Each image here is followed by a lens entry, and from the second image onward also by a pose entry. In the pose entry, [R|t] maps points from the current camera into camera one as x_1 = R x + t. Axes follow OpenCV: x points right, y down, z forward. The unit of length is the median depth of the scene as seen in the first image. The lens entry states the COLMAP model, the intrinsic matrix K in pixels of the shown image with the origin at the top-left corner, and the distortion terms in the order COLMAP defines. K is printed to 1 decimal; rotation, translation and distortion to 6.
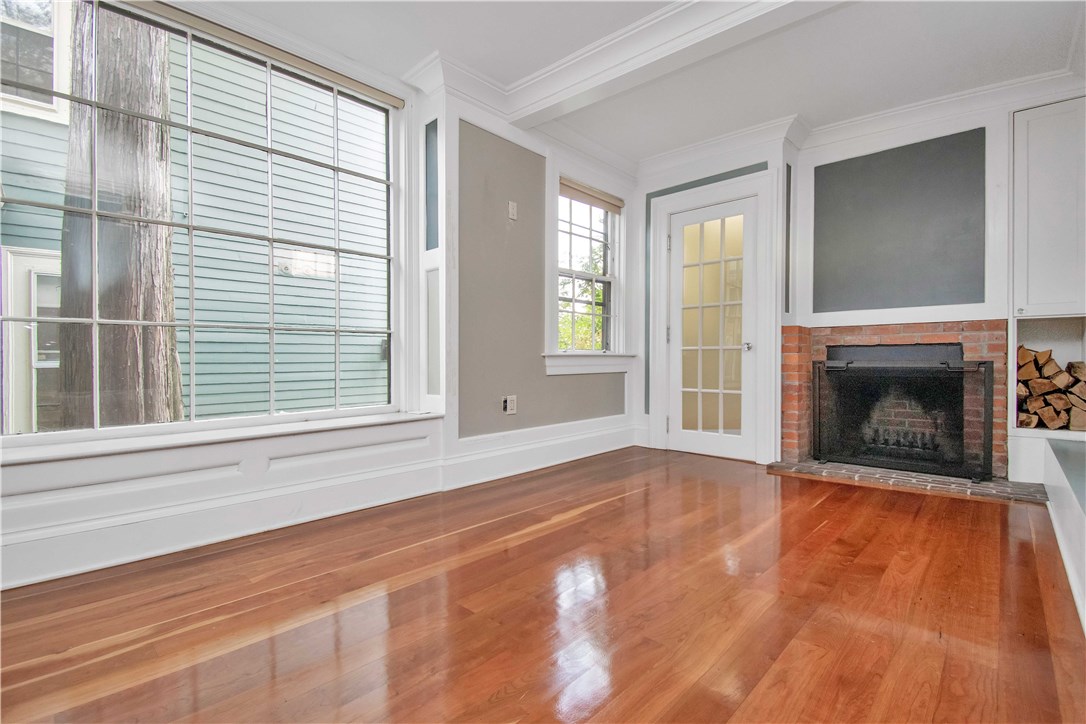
lens RADIAL K [[483.8, 0, 561.5], [0, 483.8, 363.0], [0, 0, 1]] dist [0.001281, -0.000377]
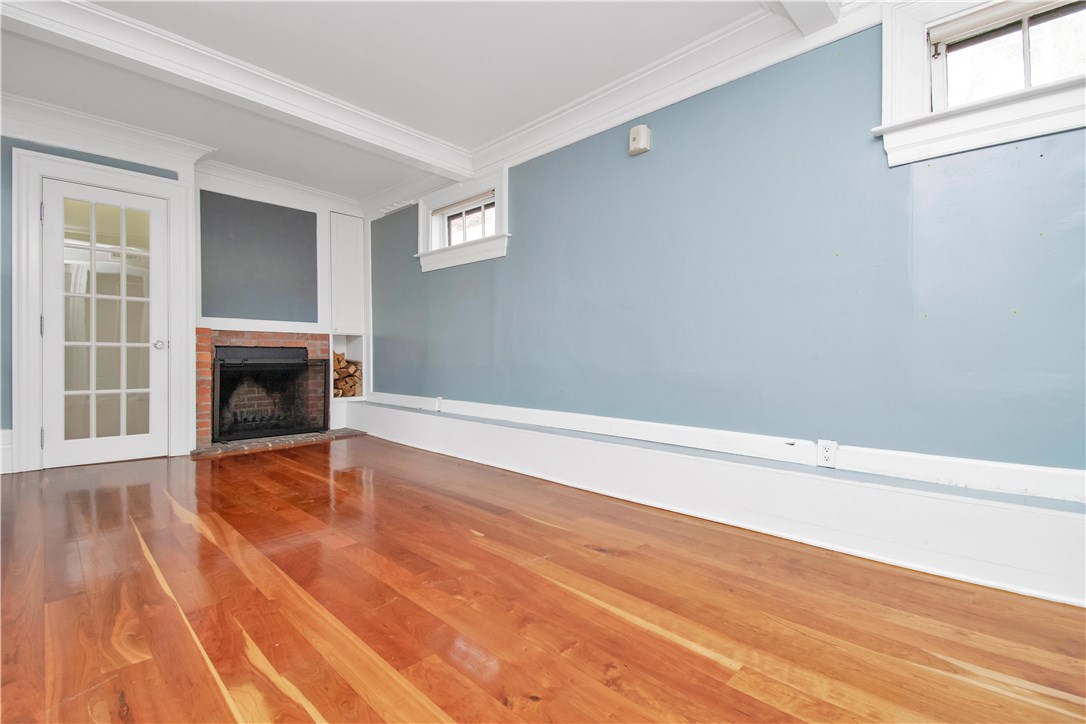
lens RADIAL K [[491.9, 0, 543.0], [0, 491.9, 362.0], [0, 0, 1]] dist [-0.000697, -0.016759]
pose [[0.018291, -0.008183, 0.999799, -0.660512], [-0.001498, 0.999965, 0.008211, -0.007310], [-0.999832, -0.001648, 0.018278, 0.182801]]
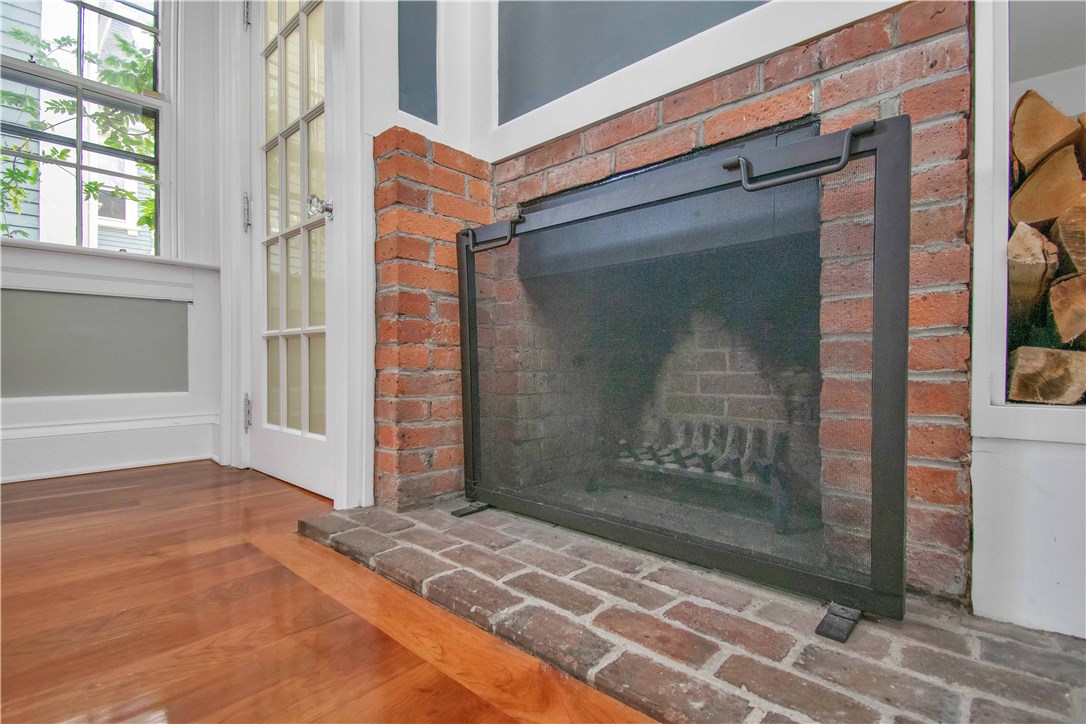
lens RADIAL K [[505.0, 0, 543.0], [0, 505.0, 362.0], [0, 0, 1]] dist [0.012043, -0.000142]
pose [[0.999803, 0.006992, 0.018591, 0.578319], [-0.006979, 0.999975, -0.000766, 0.093928], [-0.018595, 0.000636, 0.999827, 0.615909]]
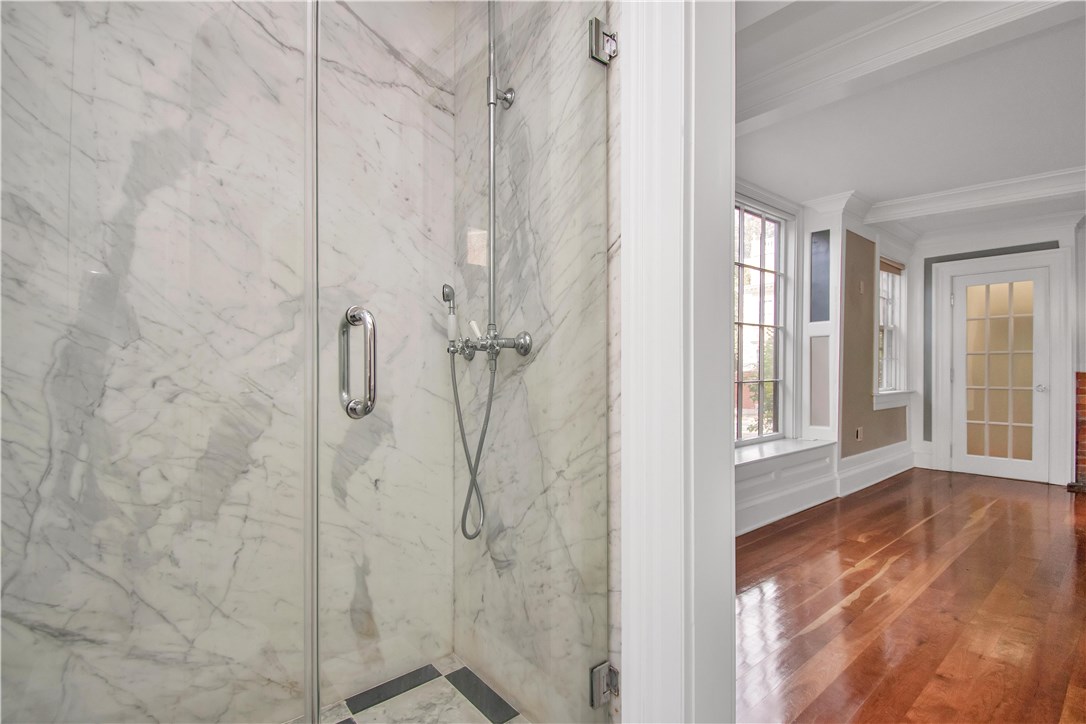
lens RADIAL K [[496.1, 0, 516.6], [0, 496.1, 364.9], [0, 0, 1]] dist [0.000871, -0.017001]
pose [[0.985454, 0.000806, -0.169938, -0.754909], [-0.003435, 0.999879, -0.015178, -0.074165], [0.169905, 0.015541, 0.985338, -0.465057]]
